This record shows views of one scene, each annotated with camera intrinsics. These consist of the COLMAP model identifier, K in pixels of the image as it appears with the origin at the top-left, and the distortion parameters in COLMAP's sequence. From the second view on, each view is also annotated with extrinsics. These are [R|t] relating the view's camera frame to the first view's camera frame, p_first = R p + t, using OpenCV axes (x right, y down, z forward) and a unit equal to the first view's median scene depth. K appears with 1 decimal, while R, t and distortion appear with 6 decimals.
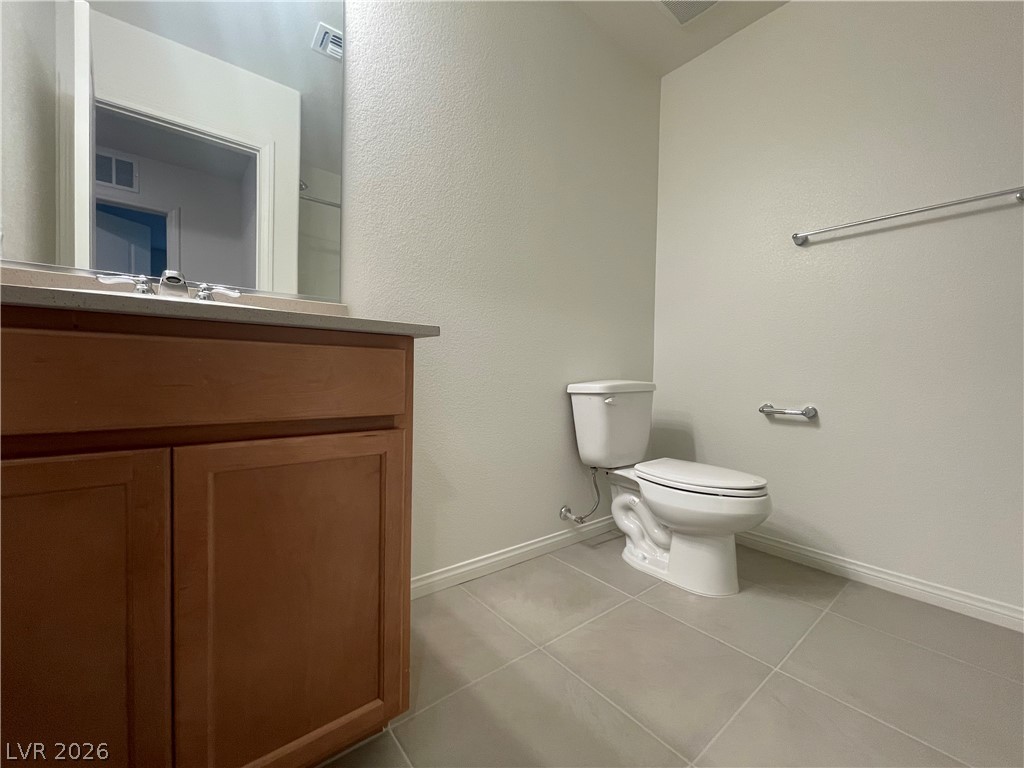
lens RADIAL K [[419.3, 0, 509.1], [0, 419.3, 384.5], [0, 0, 1]] dist [0.000851, 0.000548]
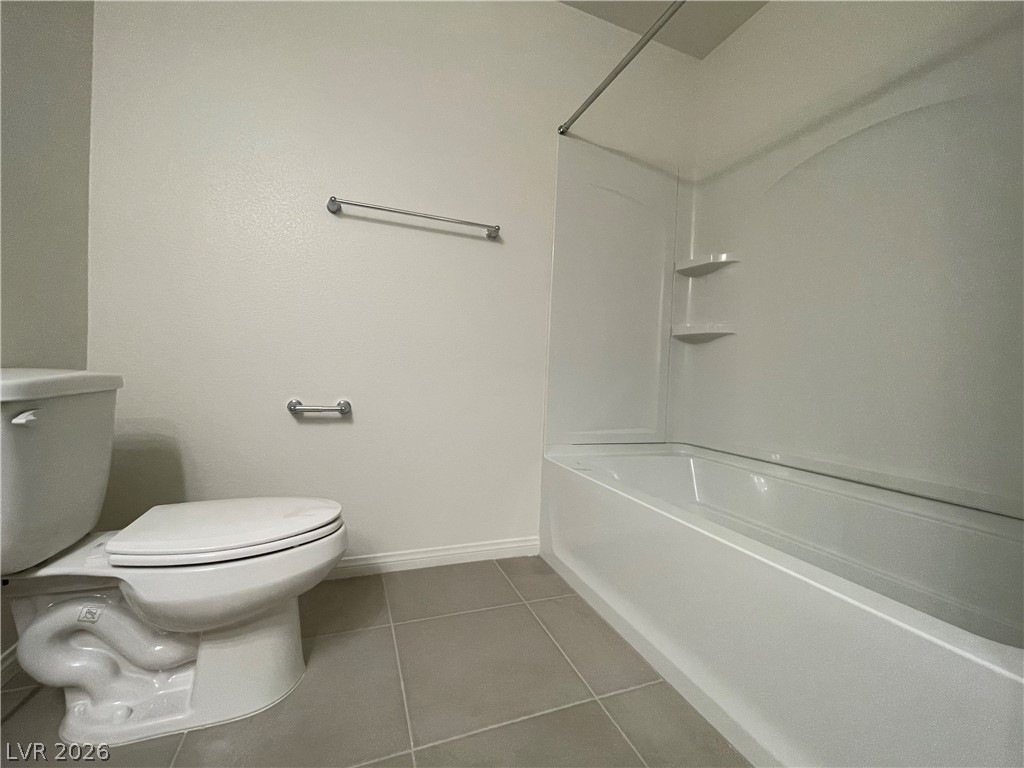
lens RADIAL K [[419.3, 0, 509.1], [0, 419.3, 384.5], [0, 0, 1]] dist [0.000851, 0.000548]
pose [[0.307844, -0.029995, 0.950964, -0.016155], [-0.010062, 0.999344, 0.034778, -0.016175], [-0.951384, -0.020275, 0.307340, 0.396791]]
